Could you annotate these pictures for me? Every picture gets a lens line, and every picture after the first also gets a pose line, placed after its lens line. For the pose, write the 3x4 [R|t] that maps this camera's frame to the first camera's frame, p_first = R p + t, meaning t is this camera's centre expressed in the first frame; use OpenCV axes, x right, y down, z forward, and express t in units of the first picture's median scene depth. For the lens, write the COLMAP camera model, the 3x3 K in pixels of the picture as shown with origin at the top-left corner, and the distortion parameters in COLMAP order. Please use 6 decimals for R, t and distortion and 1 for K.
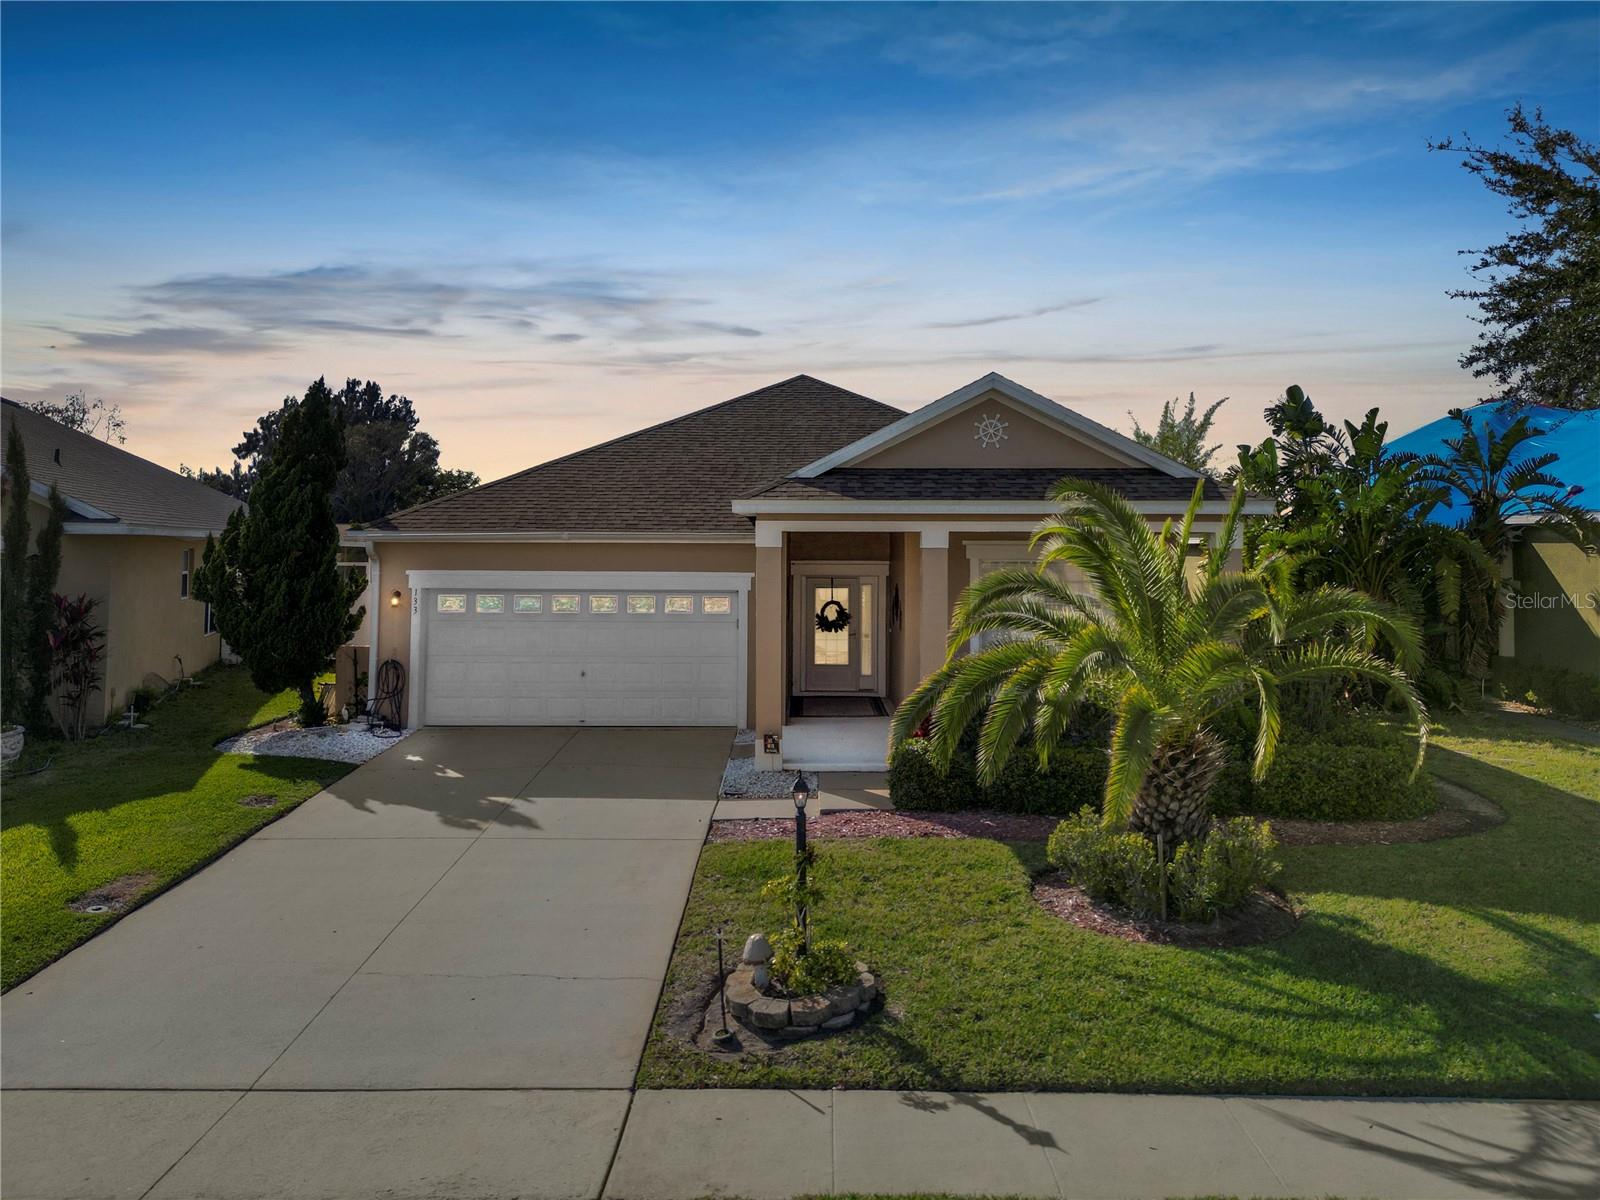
lens RADIAL K [[1108.6, 0, 800.6], [0, 1108.6, 462.3], [0, 0, 1]] dist [0.043763, -0.003622]
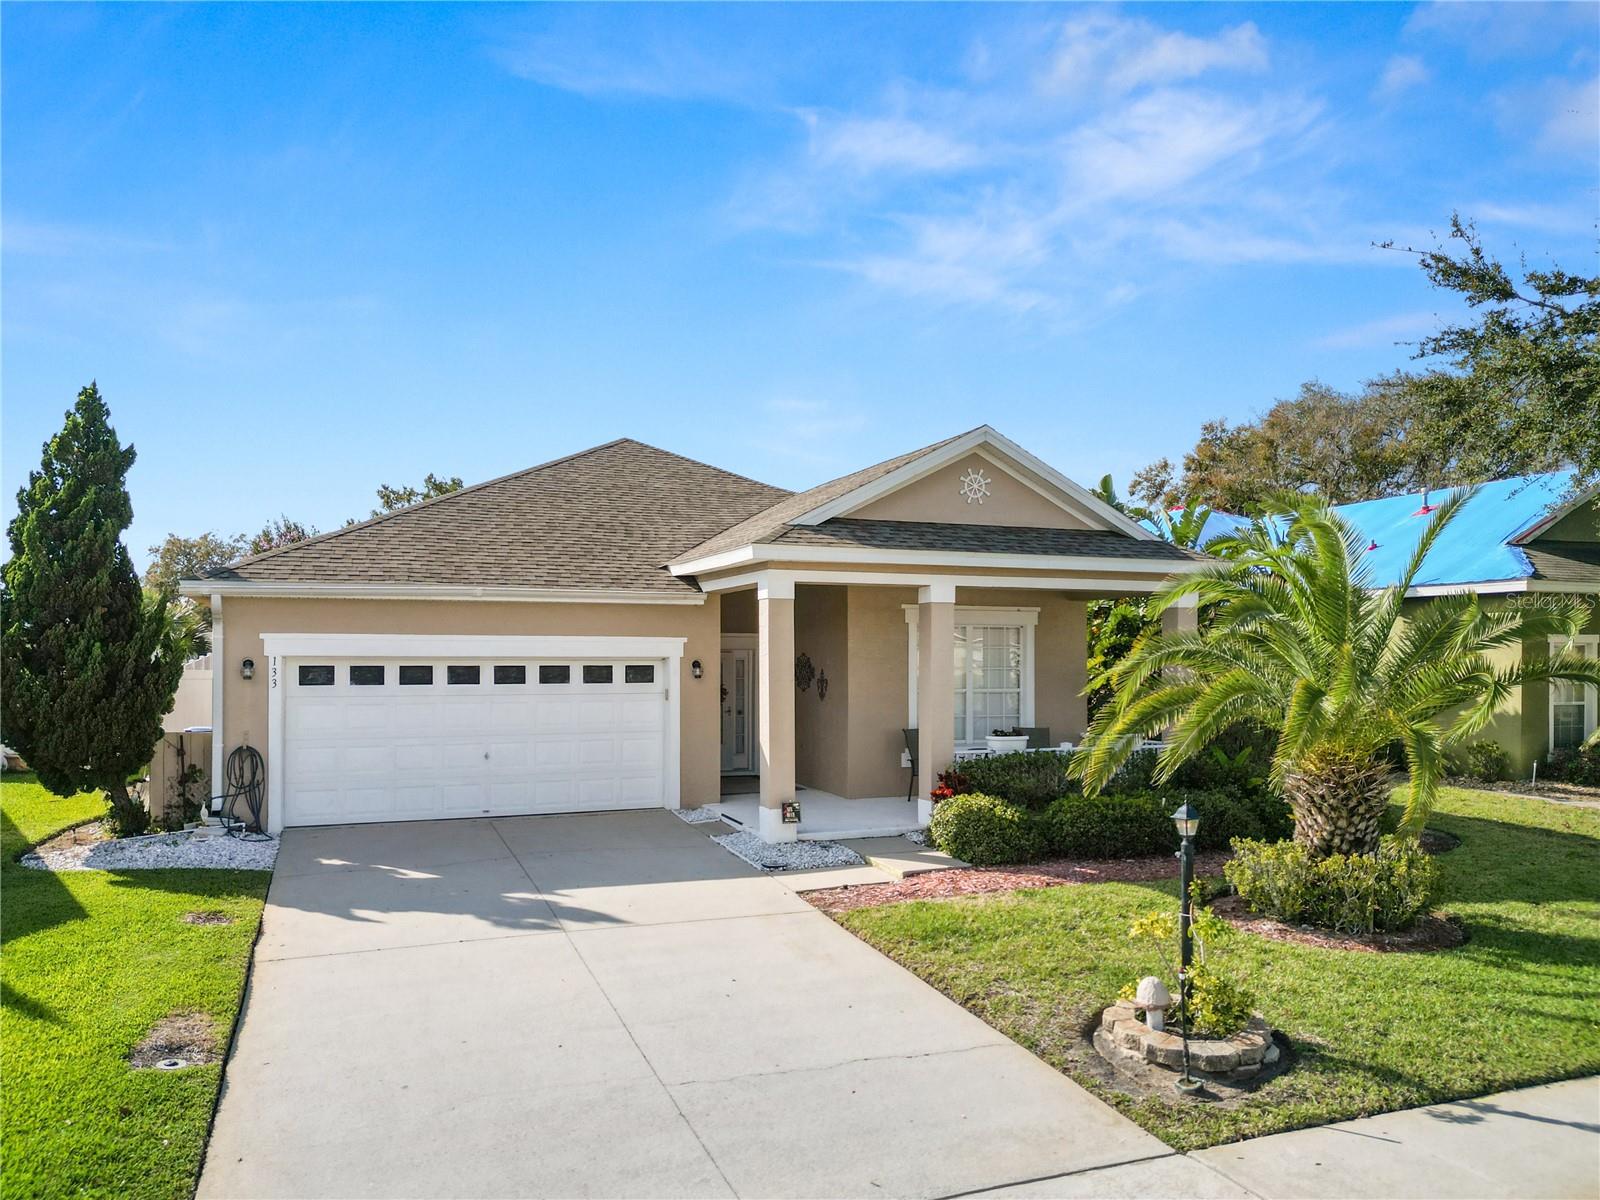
lens RADIAL K [[1108.8, 0, 798.5], [0, 1108.8, 611.6], [0, 0, 1]] dist [0.071630, -0.064755]
pose [[0.931494, 0.009847, 0.363623, -0.353056], [-0.022530, 0.999276, 0.030654, 0.059883], [-0.363058, -0.036747, 0.931042, 0.153151]]
